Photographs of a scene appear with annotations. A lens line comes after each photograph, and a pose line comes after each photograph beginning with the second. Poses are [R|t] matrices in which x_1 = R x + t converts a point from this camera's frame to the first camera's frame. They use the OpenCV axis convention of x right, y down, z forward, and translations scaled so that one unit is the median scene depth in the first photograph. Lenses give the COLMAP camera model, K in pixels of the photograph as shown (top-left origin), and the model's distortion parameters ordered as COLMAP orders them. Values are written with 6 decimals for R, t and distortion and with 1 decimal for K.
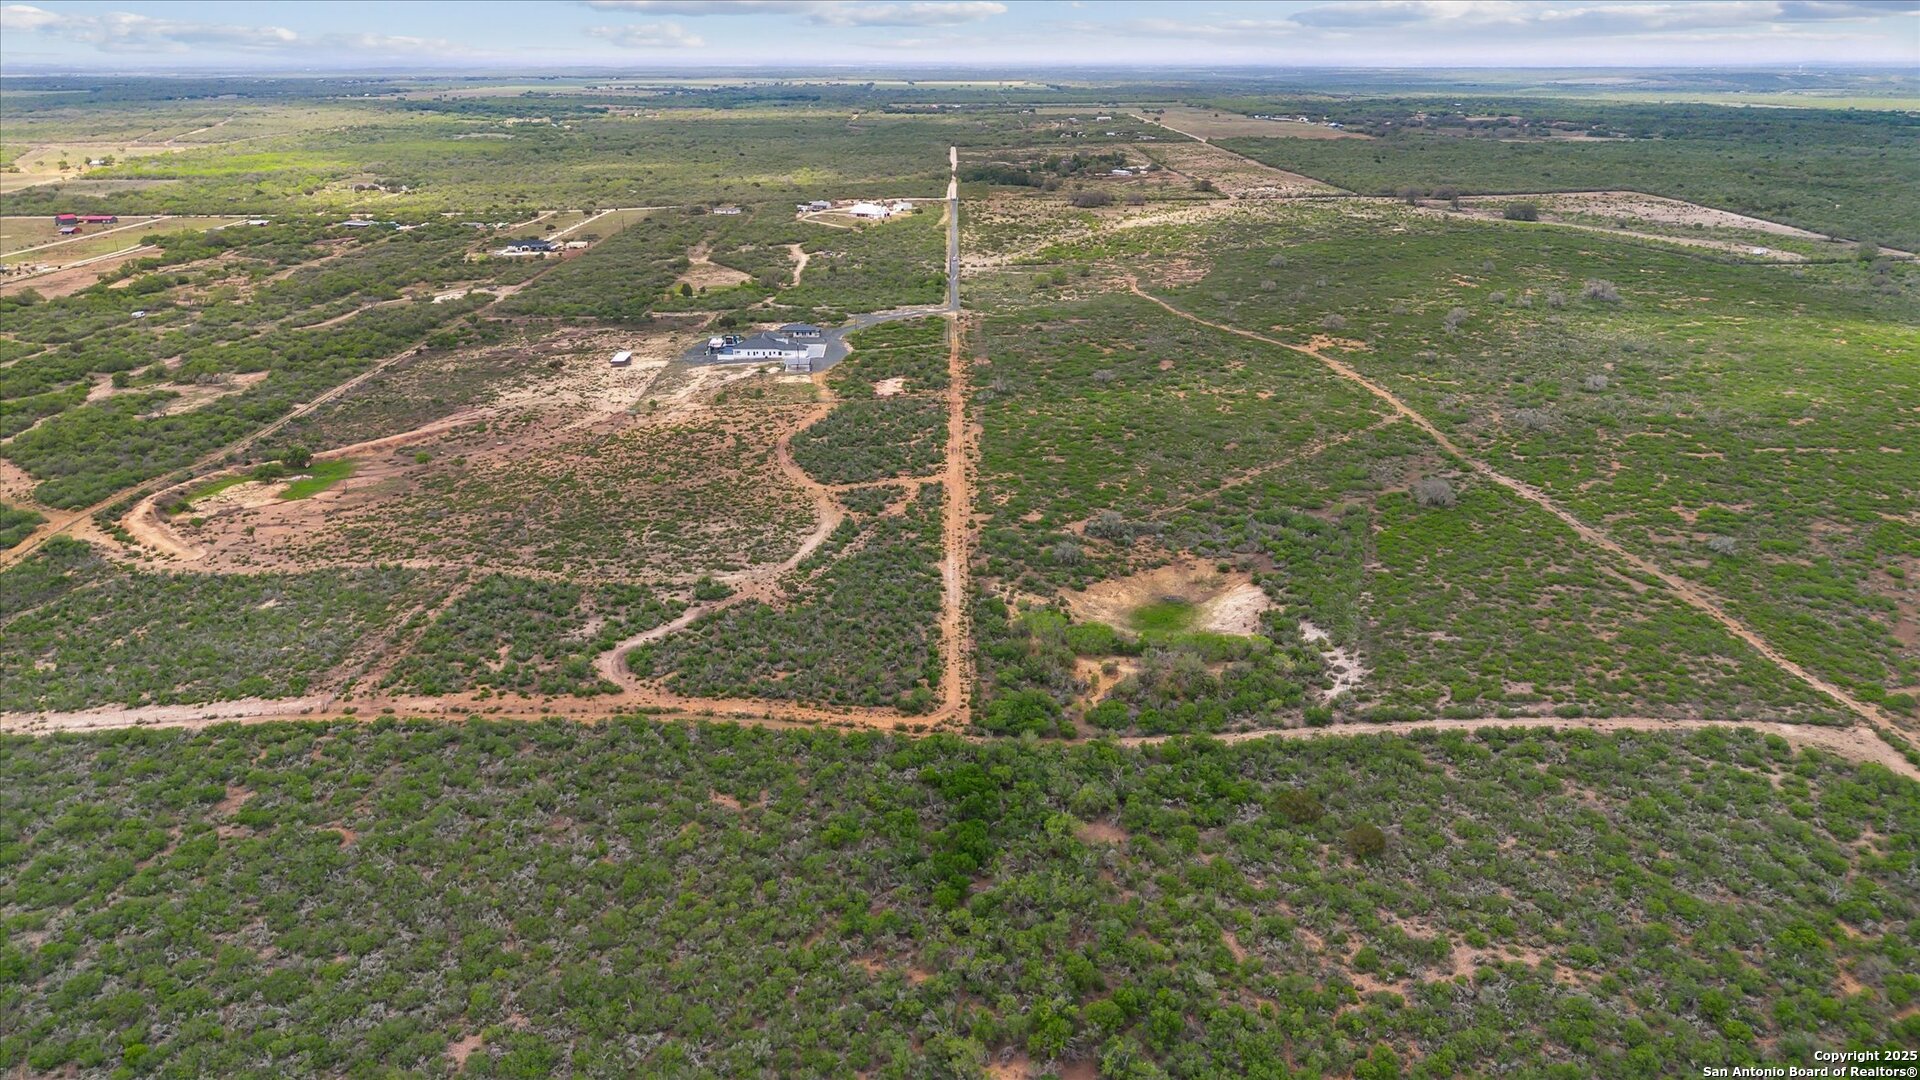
lens RADIAL K [[1372.7, 0, 979.3], [0, 1372.7, 525.2], [0, 0, 1]] dist [0.069373, -0.064236]
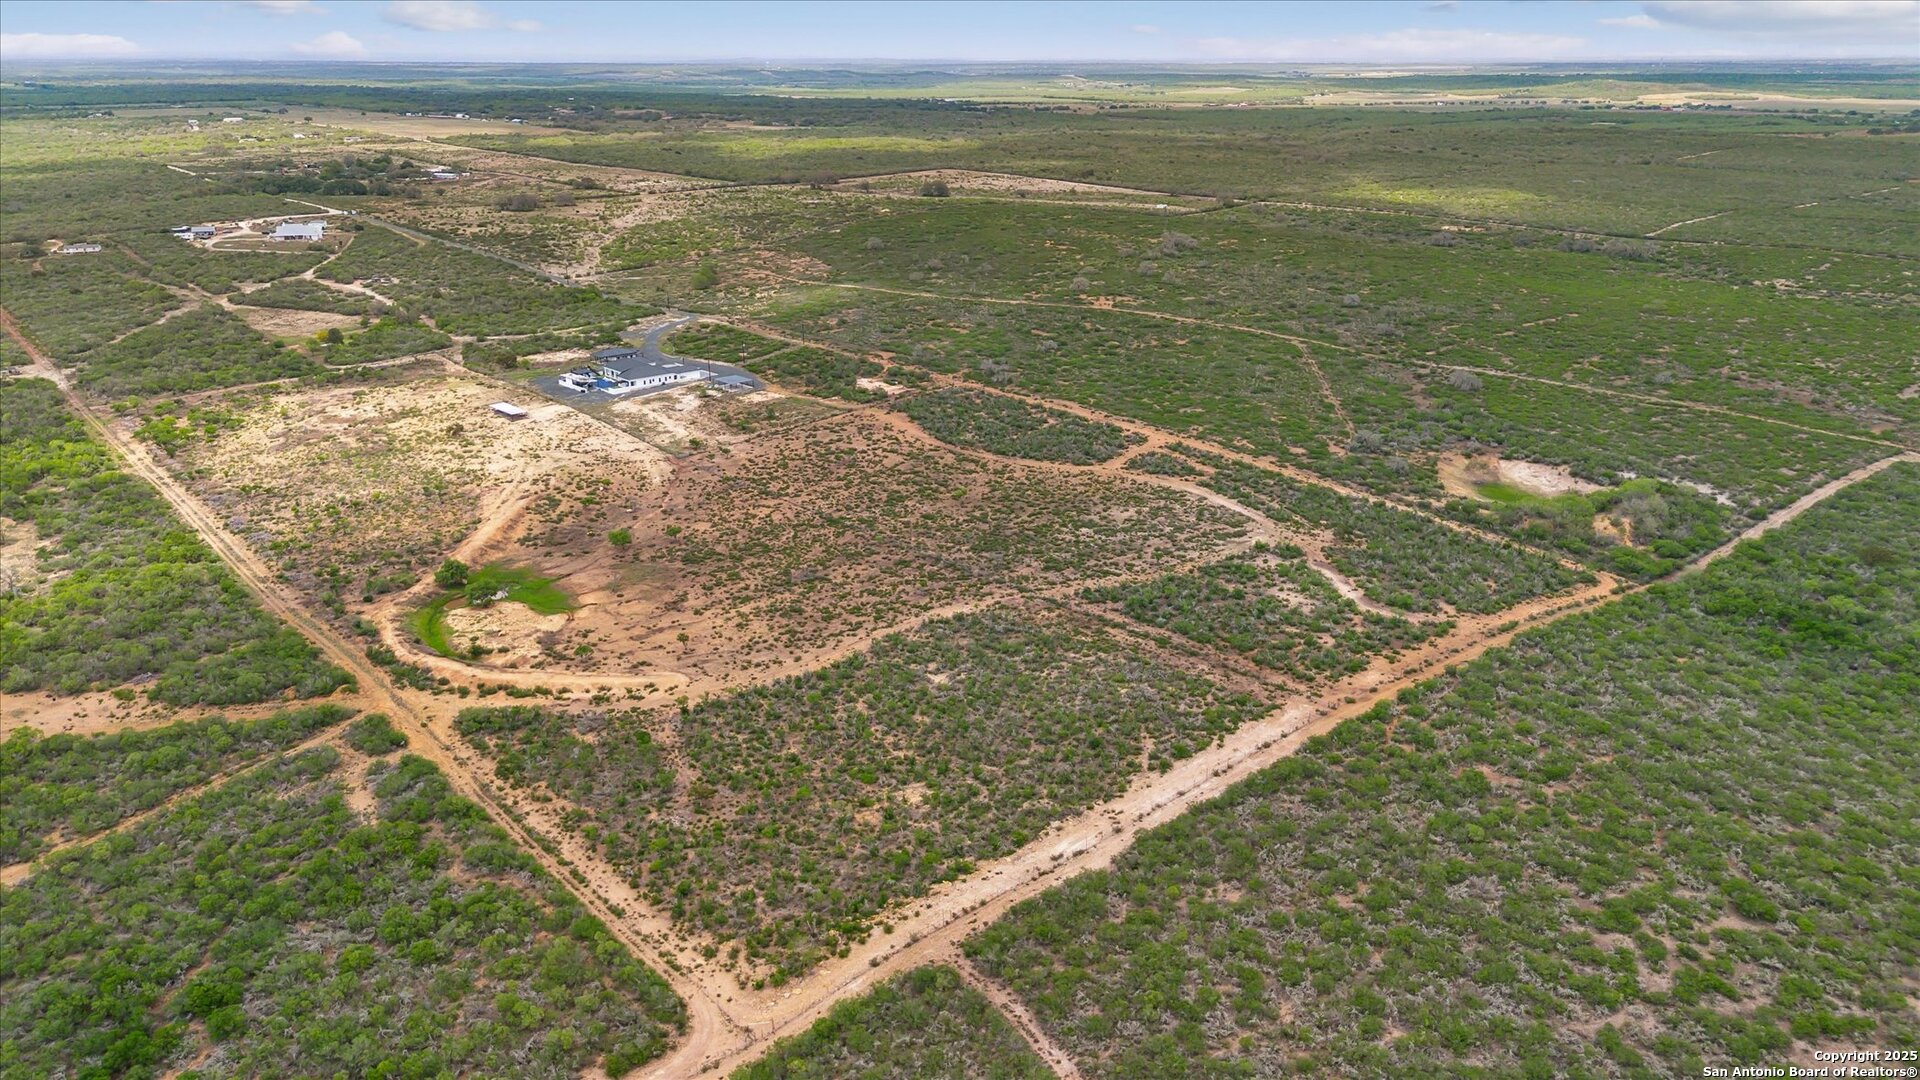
lens RADIAL K [[1372.7, 0, 976.0], [0, 1372.7, 562.3], [0, 0, 1]] dist [0.069373, -0.064236]
pose [[0.768654, -0.224597, 0.598939, -0.917760], [0.208387, 0.973175, 0.097497, -0.087218], [-0.604770, 0.049870, 0.794837, 0.268455]]
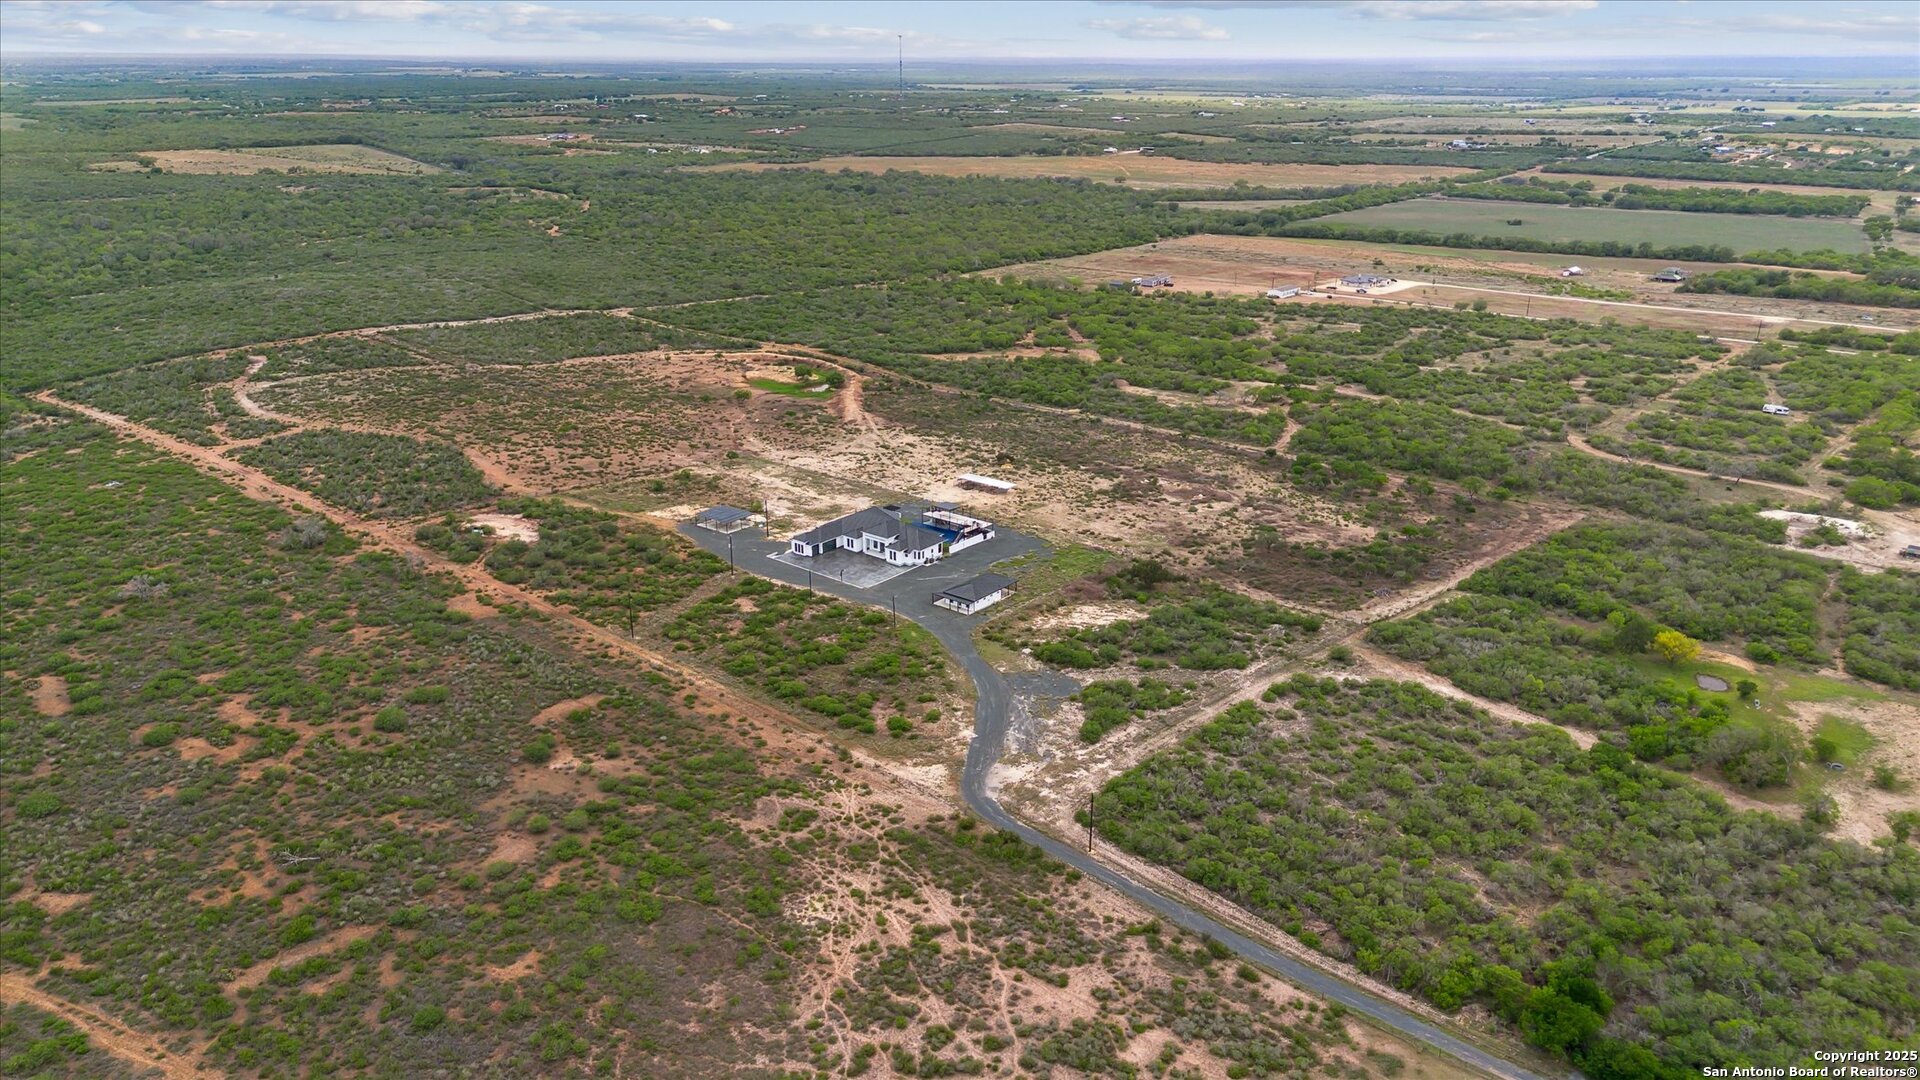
lens RADIAL K [[1372.7, 0, 963.5], [0, 1372.7, 537.1], [0, 0, 1]] dist [0.069373, -0.064236]
pose [[-0.665382, 0.244668, -0.705269, 0.384731], [-0.247687, 0.818885, 0.517763, -0.730935], [0.704214, 0.519196, -0.484270, 2.172497]]
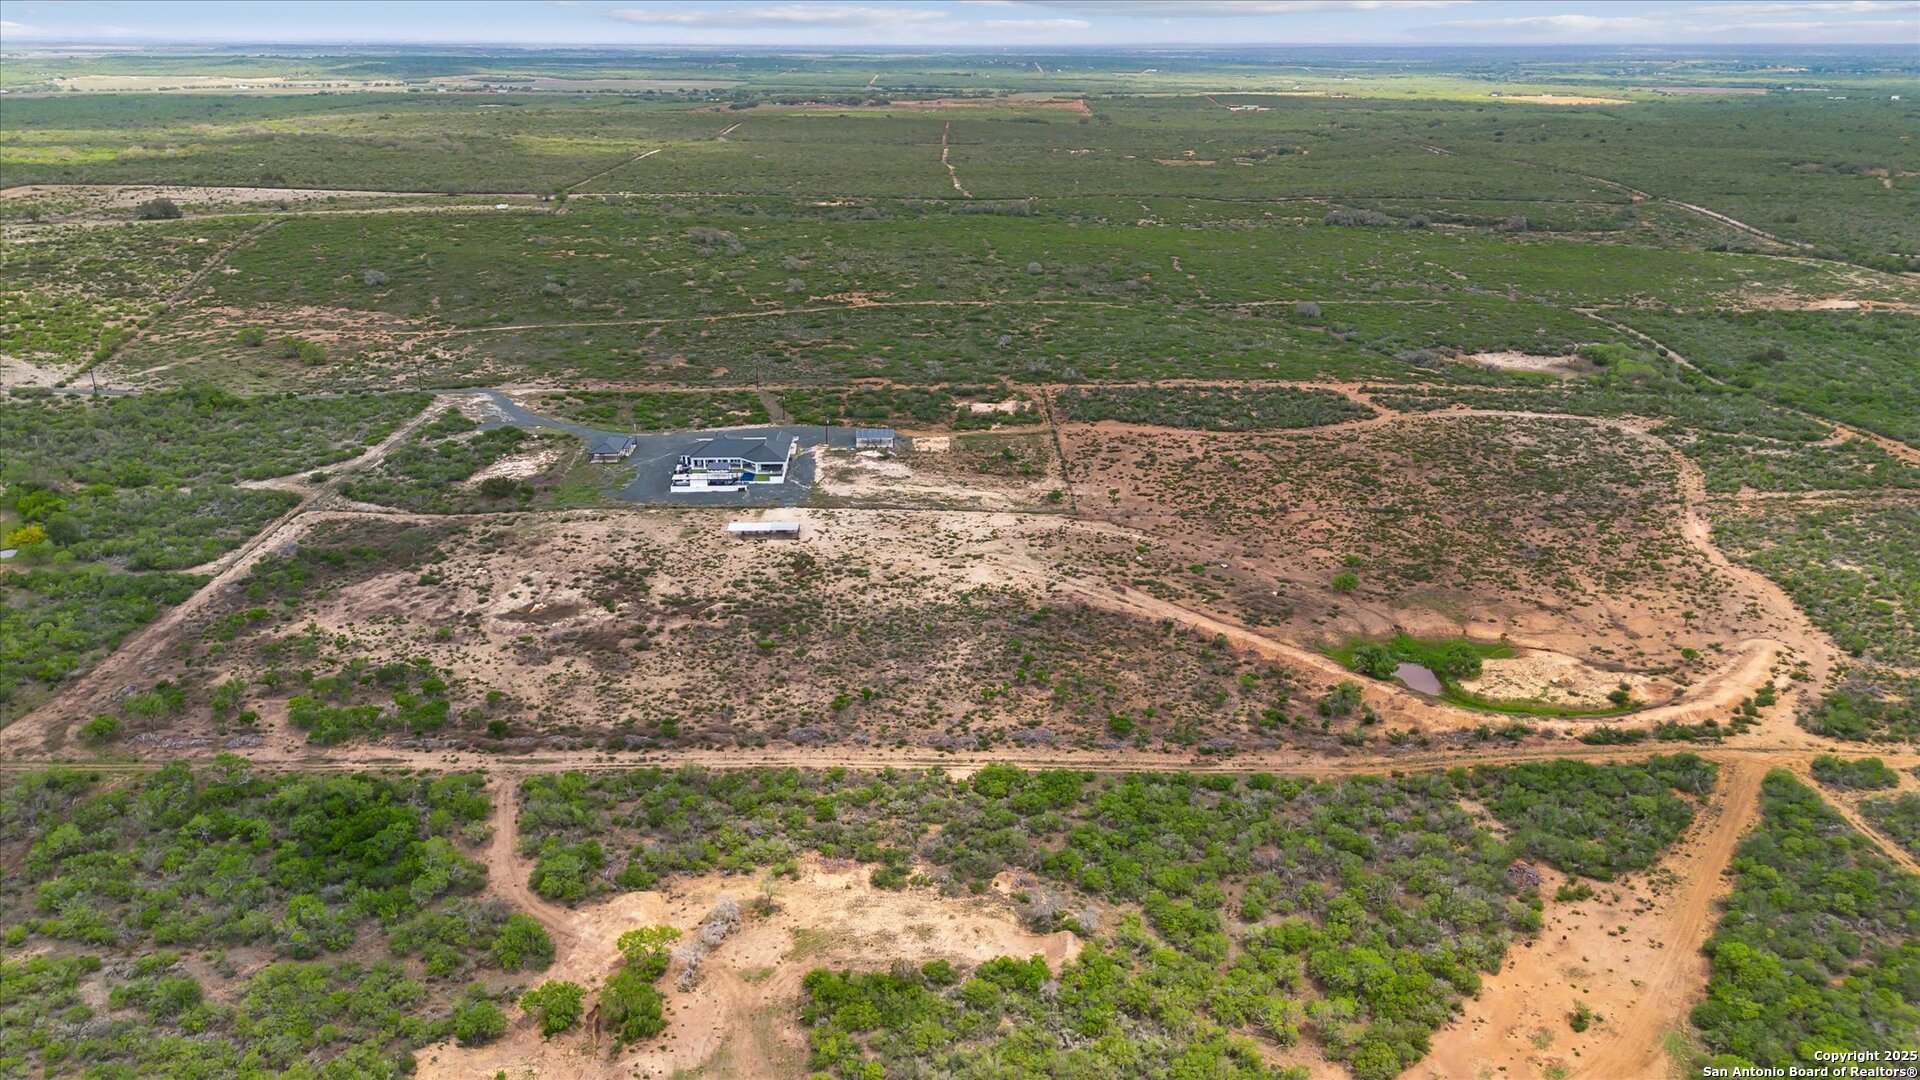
lens RADIAL K [[1372.7, 0, 966.7], [0, 1372.7, 547.9], [0, 0, 1]] dist [0.069373, -0.064236]
pose [[0.007759, -0.351088, 0.936310, -1.356022], [0.323409, 0.886897, 0.329880, -0.464474], [-0.946228, 0.300251, 0.120427, 1.370207]]
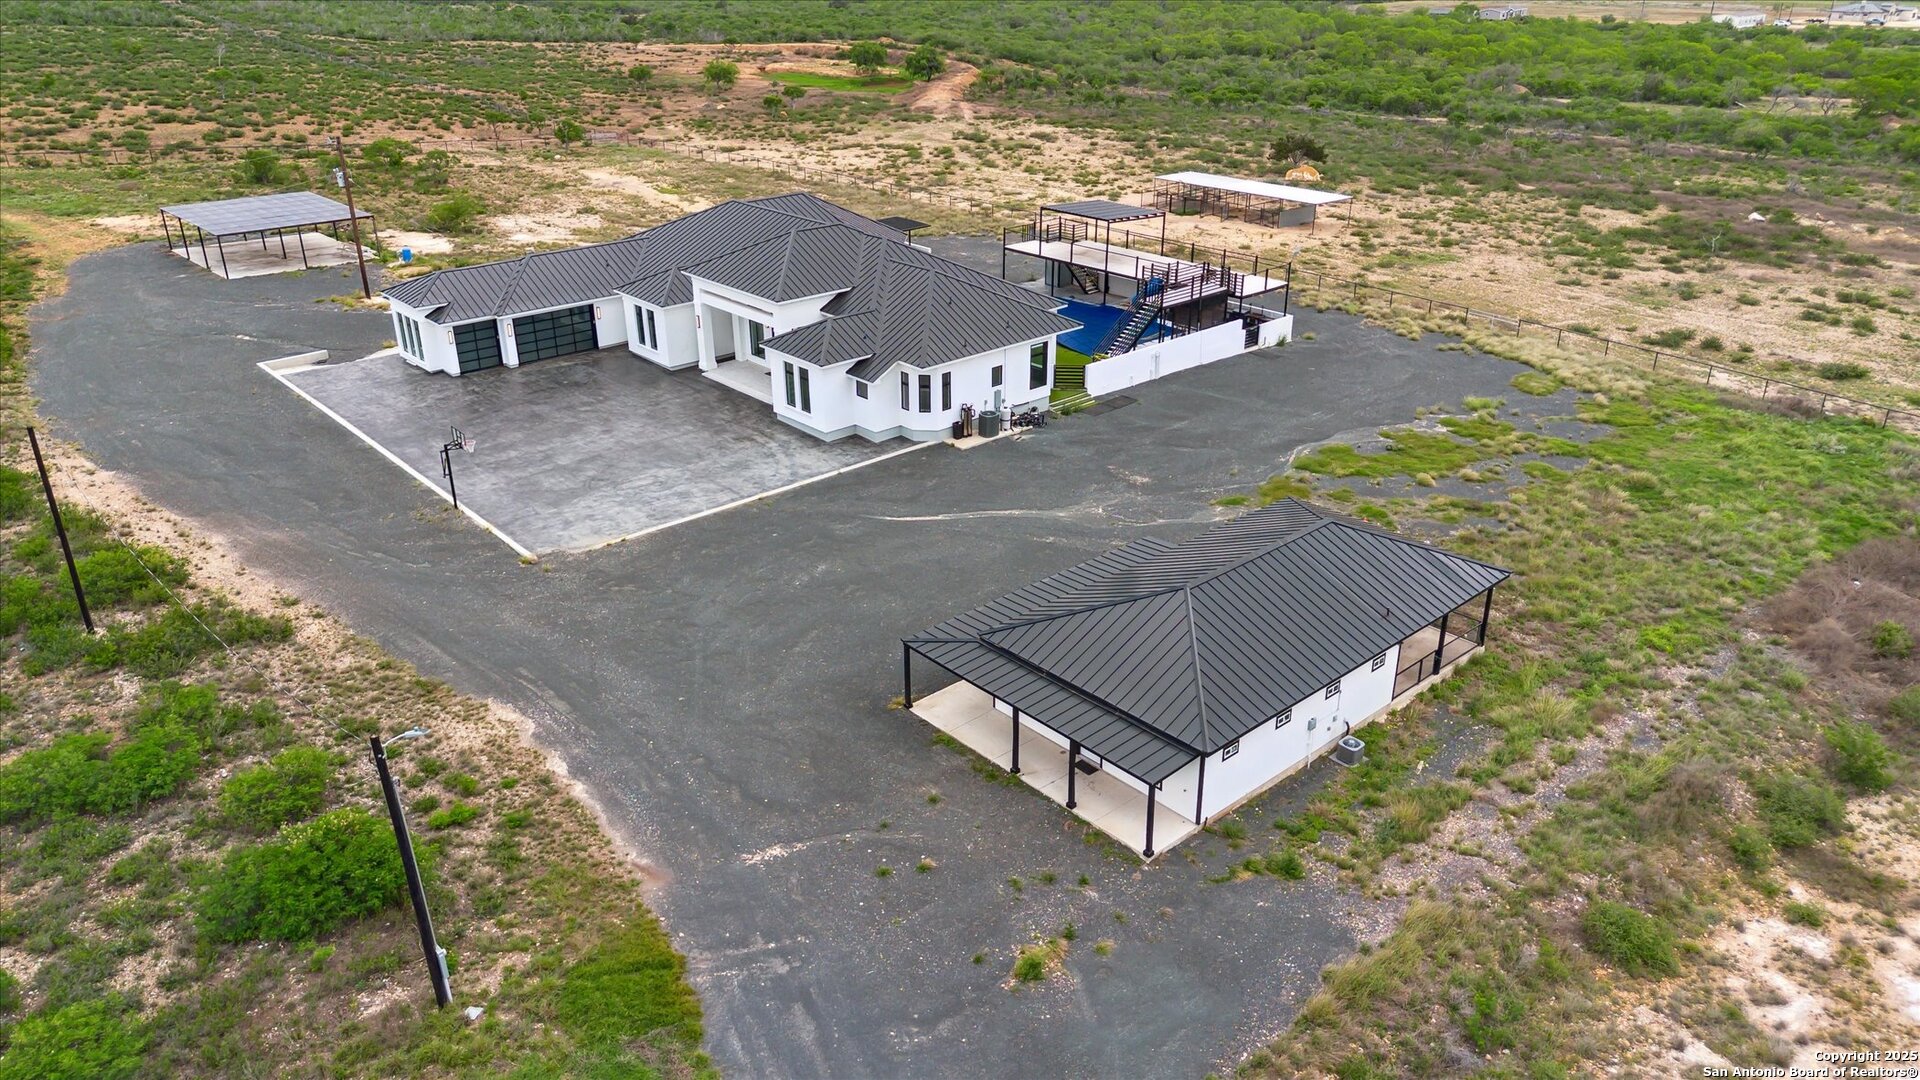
lens RADIAL K [[1372.7, 0, 964.8], [0, 1372.7, 543.9], [0, 0, 1]] dist [0.069373, -0.064236]
pose [[-0.771431, 0.261700, -0.580006, -0.140565], [-0.211503, 0.754228, 0.621616, -0.331792], [0.600134, 0.602207, -0.526485, 1.819740]]
